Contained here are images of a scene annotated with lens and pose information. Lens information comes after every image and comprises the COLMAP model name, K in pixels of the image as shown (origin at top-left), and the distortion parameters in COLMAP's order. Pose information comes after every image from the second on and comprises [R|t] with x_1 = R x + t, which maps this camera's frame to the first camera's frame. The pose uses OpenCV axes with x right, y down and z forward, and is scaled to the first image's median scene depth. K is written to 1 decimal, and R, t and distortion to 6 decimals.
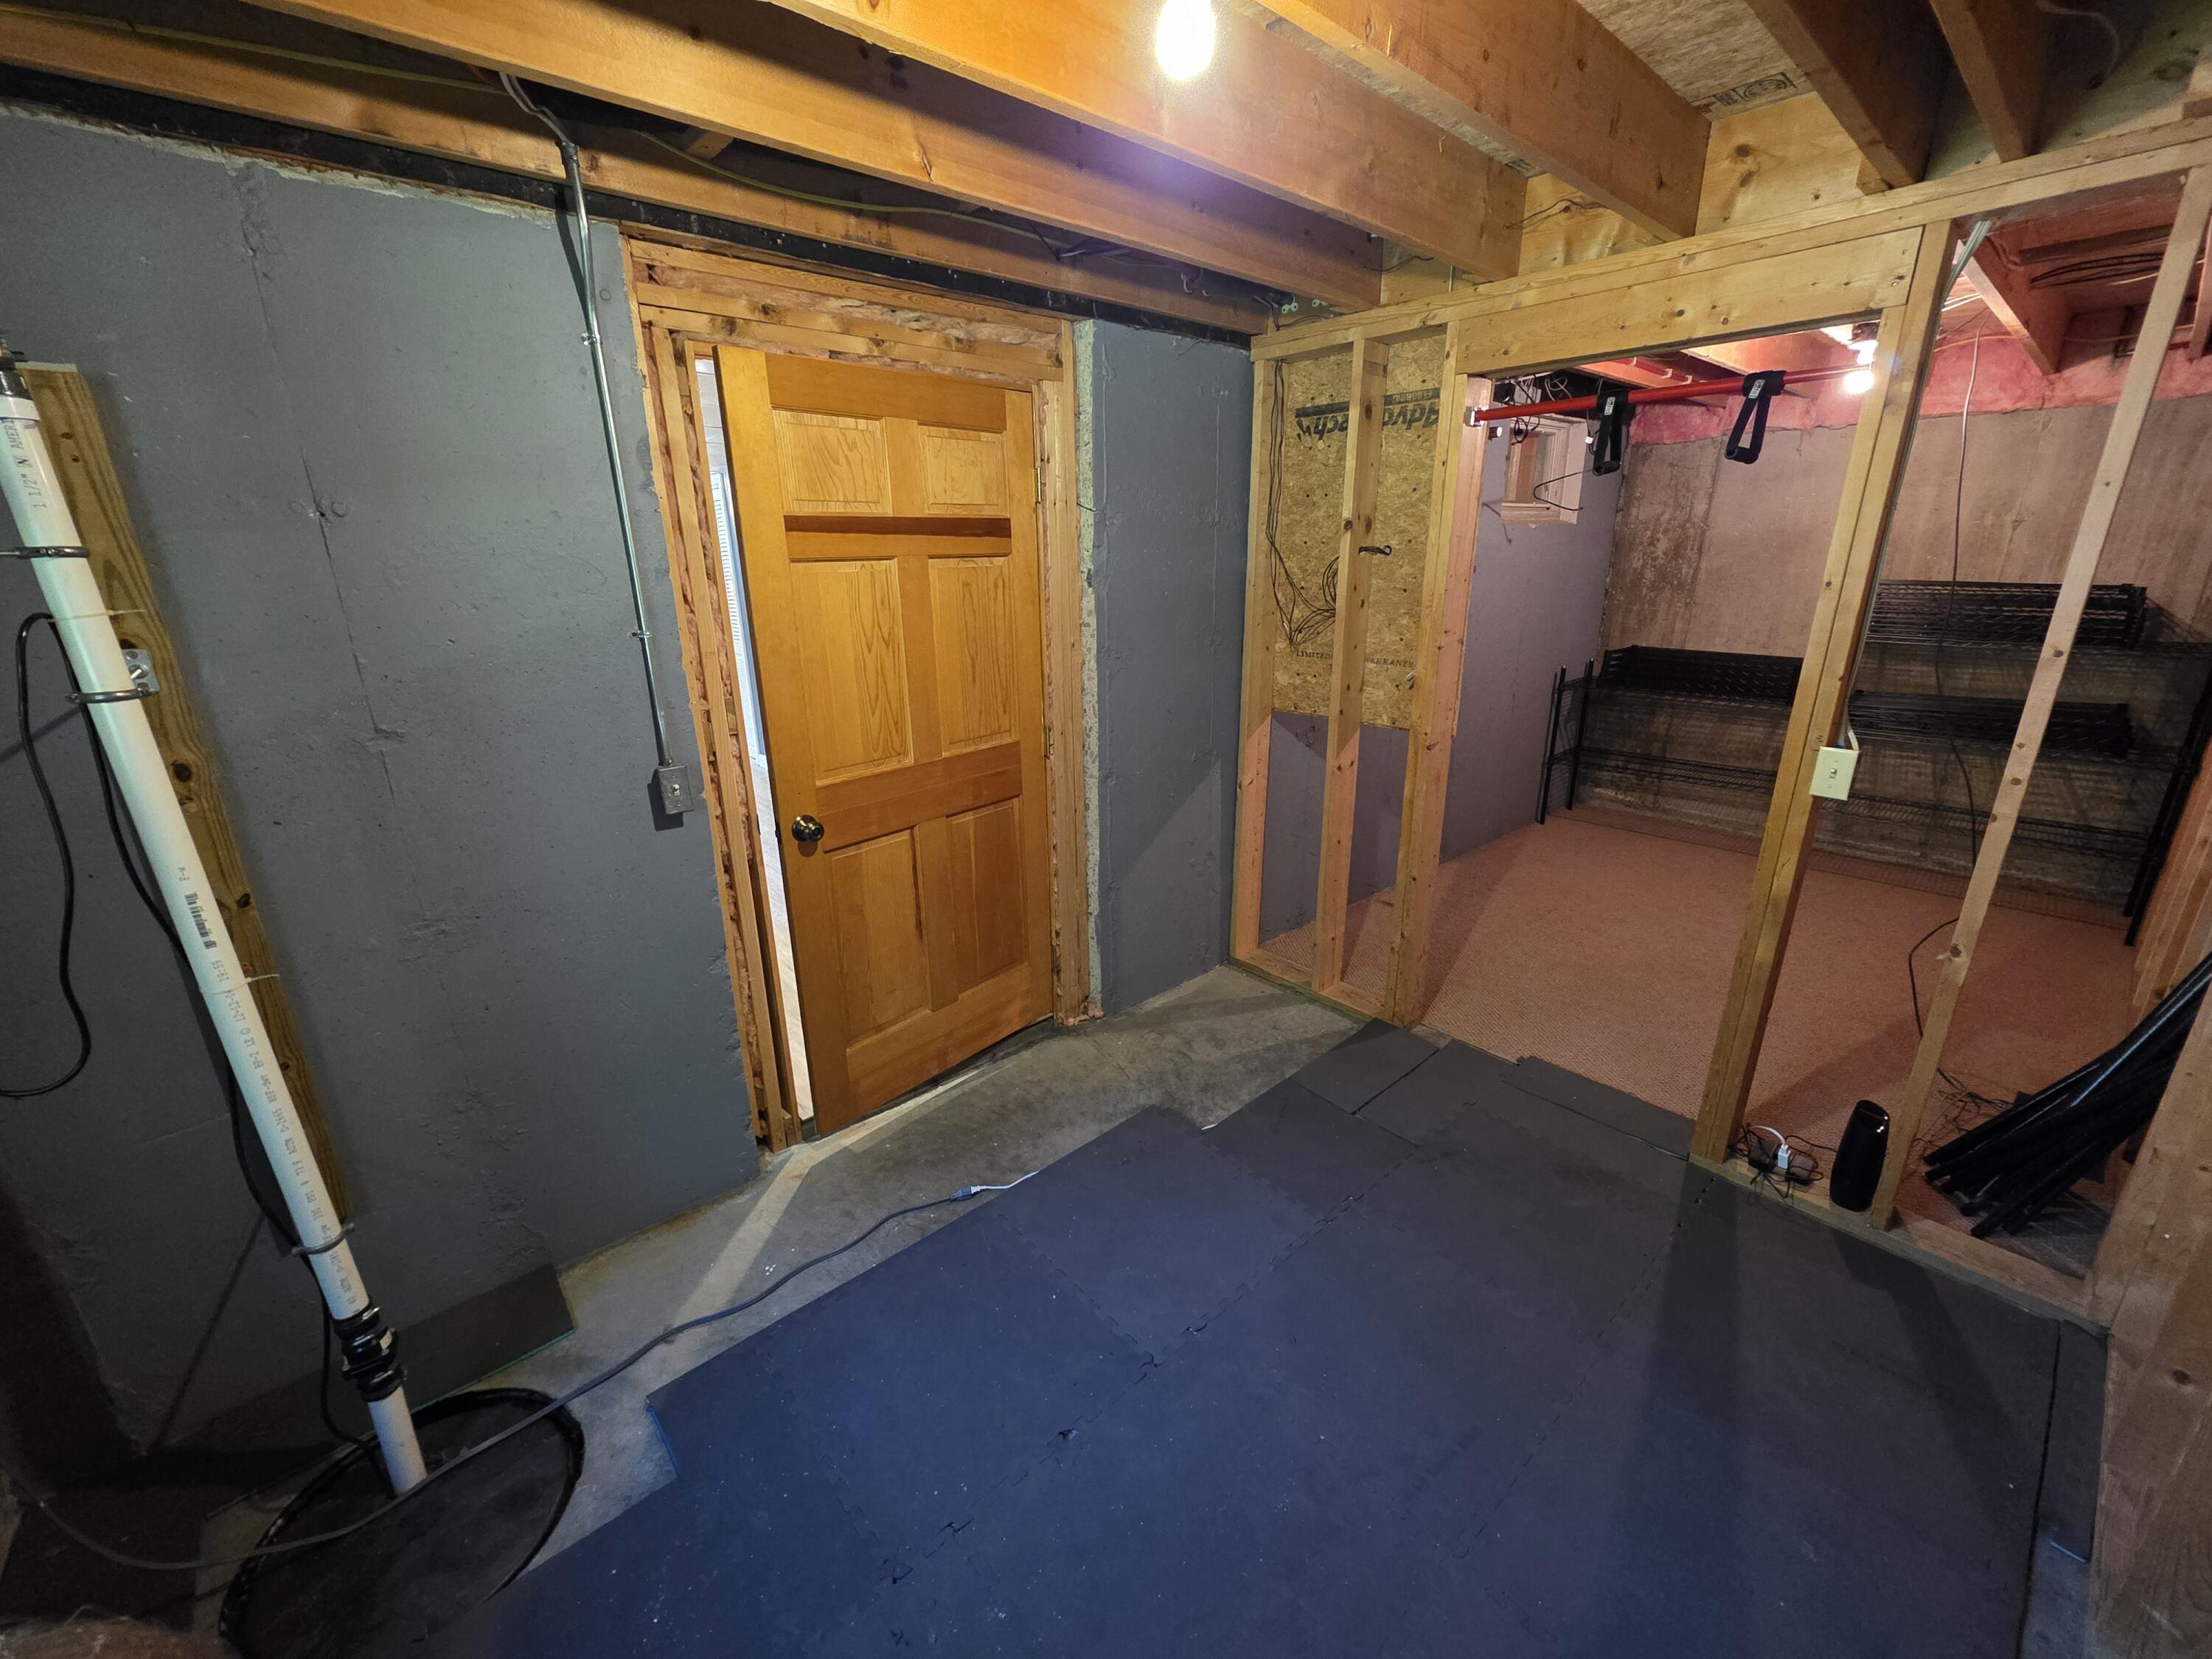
lens RADIAL K [[882.6, 0, 1108.6], [0, 882.6, 824.8], [0, 0, 1]] dist [0.001328, 0.000312]
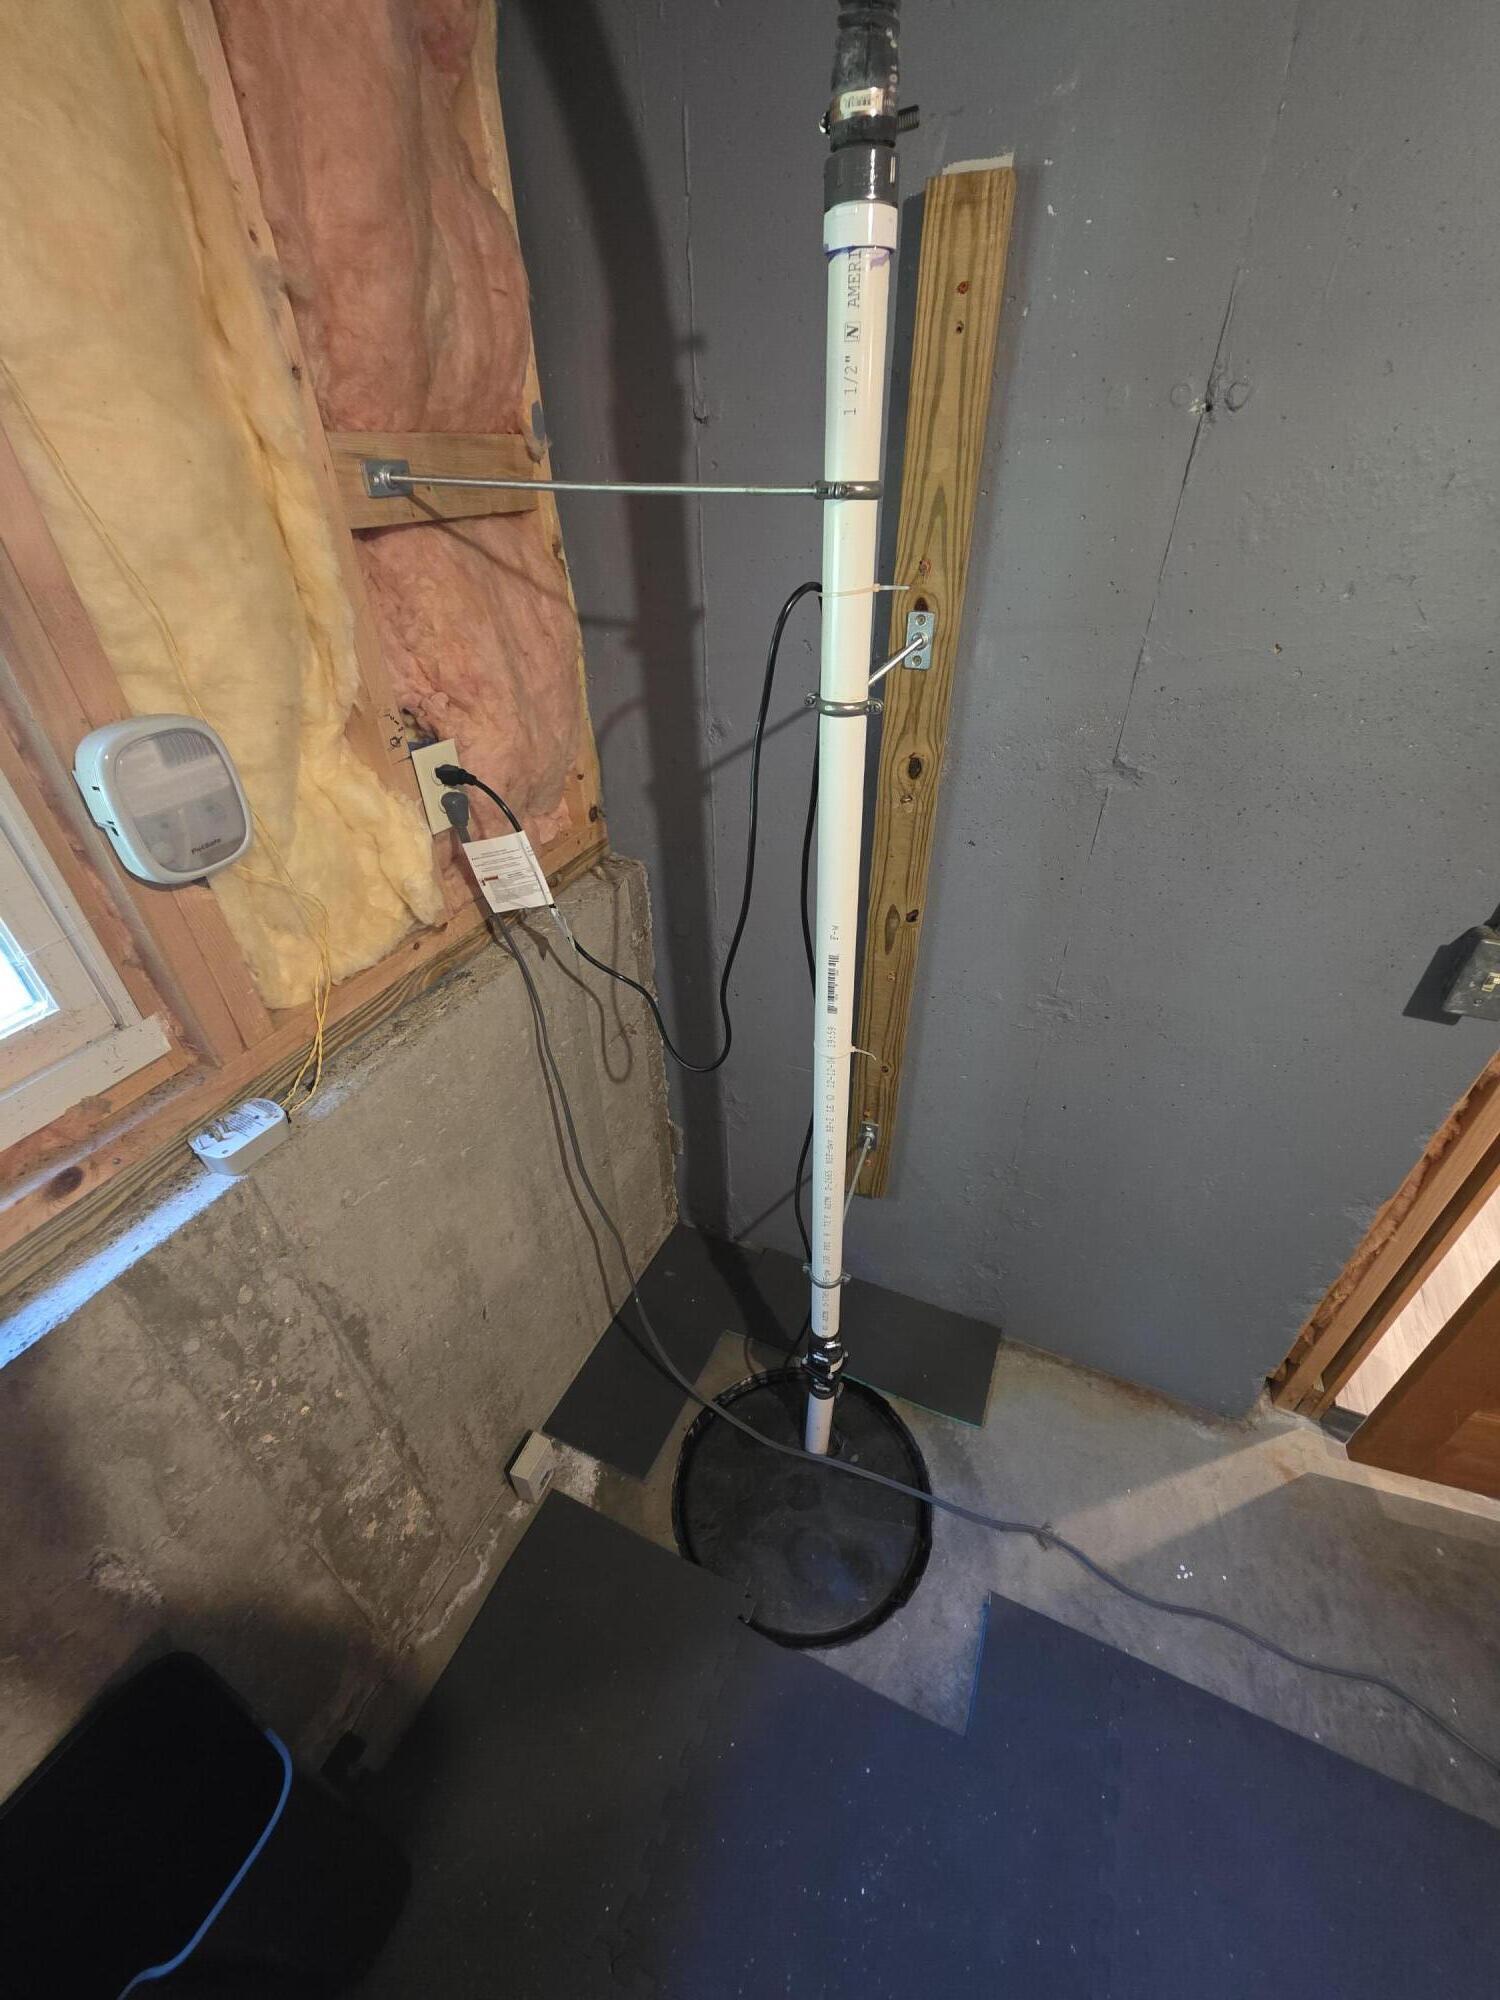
lens RADIAL K [[798.0, 0, 756.2], [0, 798.0, 1010.1], [0, 0, 1]] dist [0.001328, 0.000312]
pose [[0.422981, 0.533018, -0.732789, -0.335429], [-0.266704, 0.846104, 0.461494, -0.143645], [0.866000, 0.000235, 0.500044, 0.384515]]
